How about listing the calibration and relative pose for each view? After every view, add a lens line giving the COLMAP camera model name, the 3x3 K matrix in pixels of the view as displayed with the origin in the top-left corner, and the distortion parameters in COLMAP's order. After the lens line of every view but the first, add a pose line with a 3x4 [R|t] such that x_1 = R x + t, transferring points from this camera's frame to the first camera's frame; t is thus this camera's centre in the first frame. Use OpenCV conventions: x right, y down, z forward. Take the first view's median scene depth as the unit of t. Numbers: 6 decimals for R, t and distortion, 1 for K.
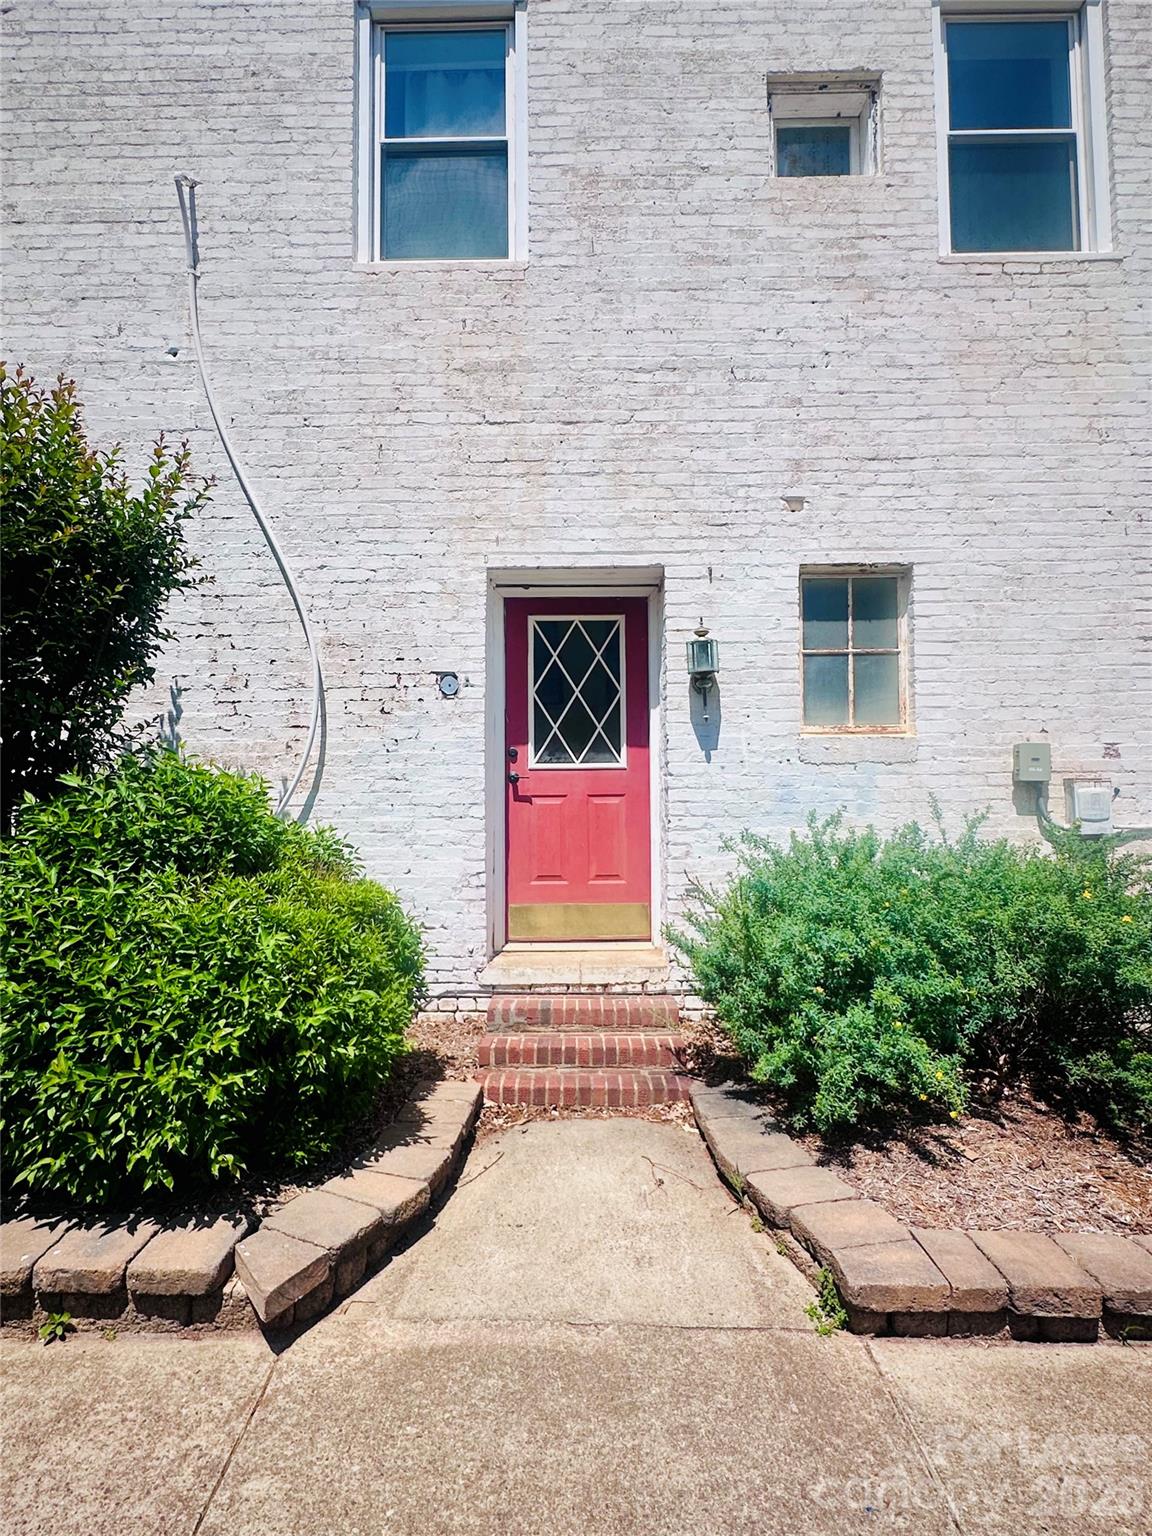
lens RADIAL K [[852.0, 0, 576.0], [0, 852.0, 768.0], [0, 0, 1]] dist [-0.001640, 0.000787]
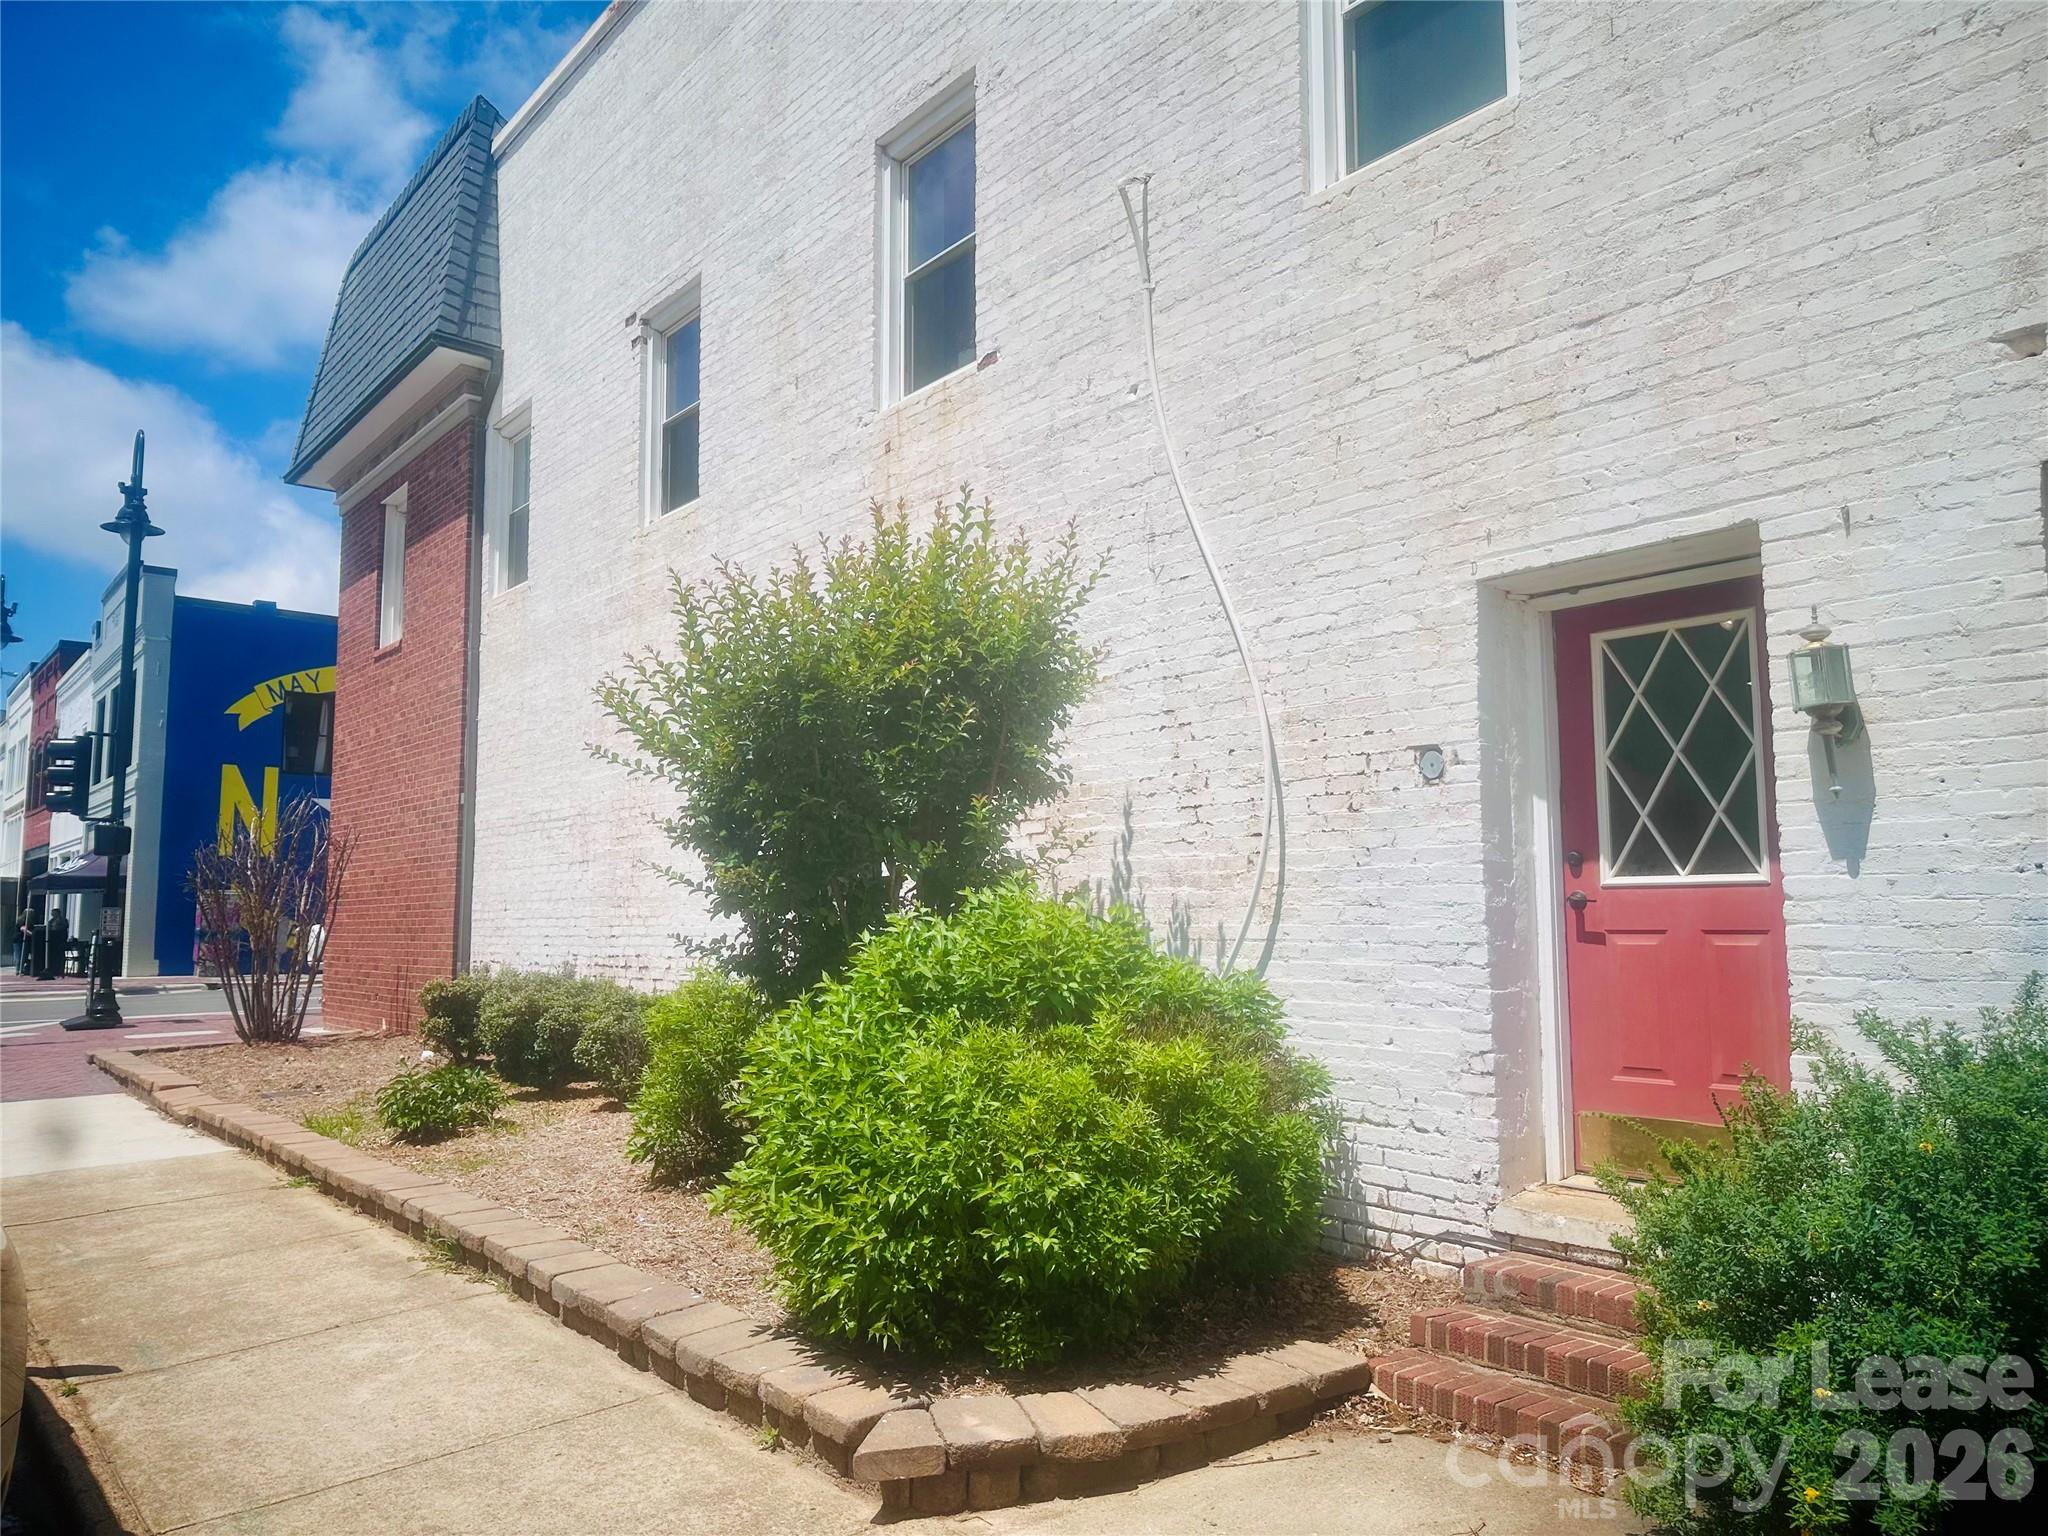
lens RADIAL K [[1454.3, 0, 1026.5], [0, 1454.3, 758.0], [0, 0, 1]] dist [0.140682, -0.264407]
pose [[0.635715, -0.079305, -0.767840, 0.533203], [0.031544, 0.996547, -0.076811, -0.023390], [0.771279, 0.024609, 0.636021, 0.017094]]
